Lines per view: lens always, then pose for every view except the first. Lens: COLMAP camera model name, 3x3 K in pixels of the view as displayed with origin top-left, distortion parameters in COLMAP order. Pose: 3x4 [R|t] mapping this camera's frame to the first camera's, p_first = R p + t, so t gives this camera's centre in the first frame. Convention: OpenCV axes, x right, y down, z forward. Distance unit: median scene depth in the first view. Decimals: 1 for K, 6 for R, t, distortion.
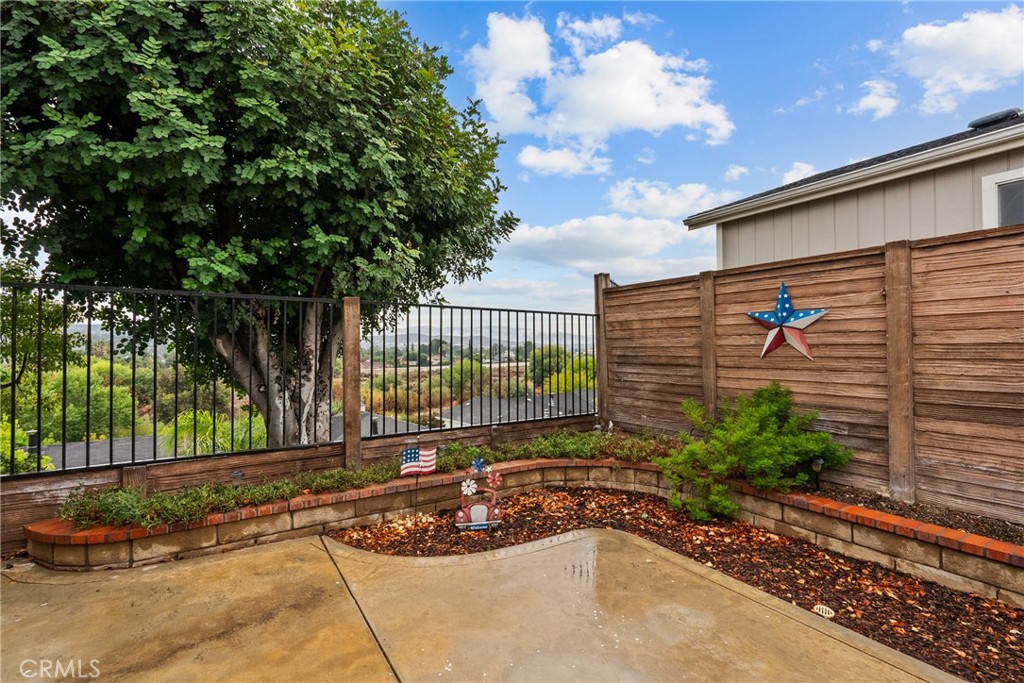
lens RADIAL K [[474.5, 0, 518.9], [0, 474.5, 345.2], [0, 0, 1]] dist [-0.010950, 0.006875]
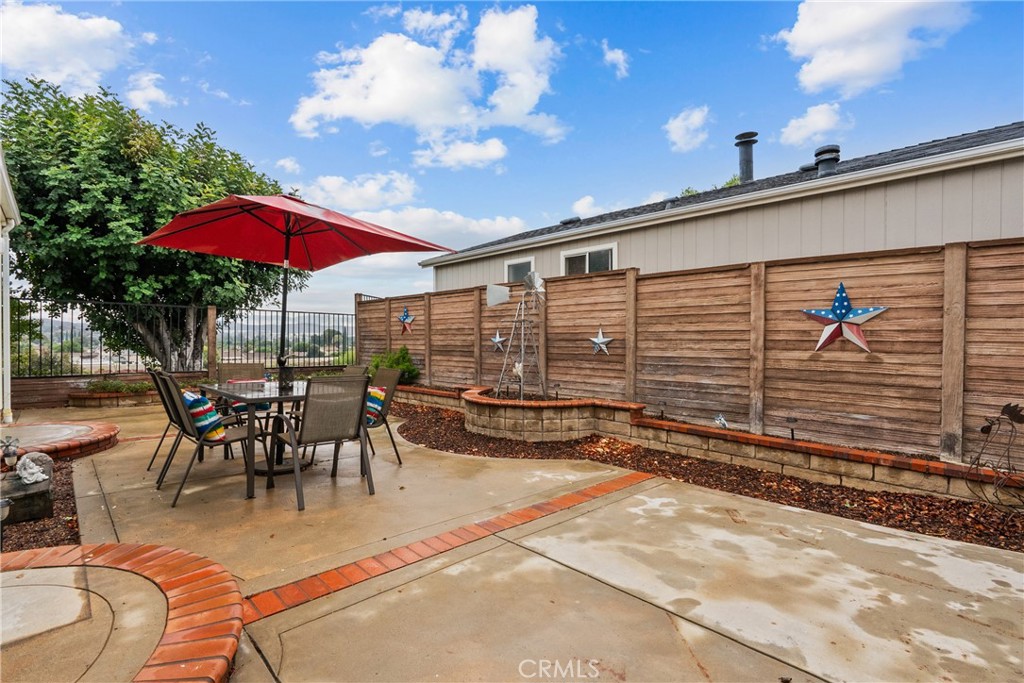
lens RADIAL K [[474.5, 0, 518.9], [0, 474.5, 345.2], [0, 0, 1]] dist [-0.010950, 0.006875]
pose [[0.979183, 0.007138, 0.202855, 0.598306], [-0.010386, 0.999834, 0.014952, 0.034355], [-0.202715, -0.016748, 0.979095, -1.441430]]
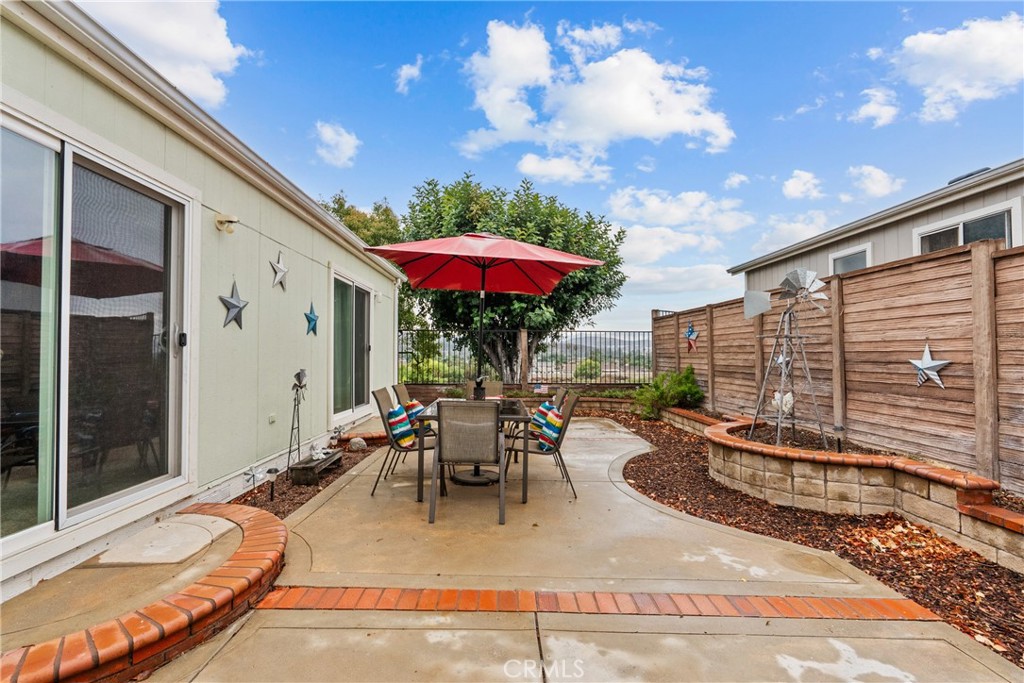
lens RADIAL K [[473.2, 0, 500.6], [0, 473.2, 343.0], [0, 0, 1]] dist [-0.001569, 0.000877]
pose [[0.839278, -0.005715, -0.543672, 0.955197], [-0.002274, 0.999899, -0.014021, 0.012625], [0.543698, 0.013004, 0.839180, -1.265190]]
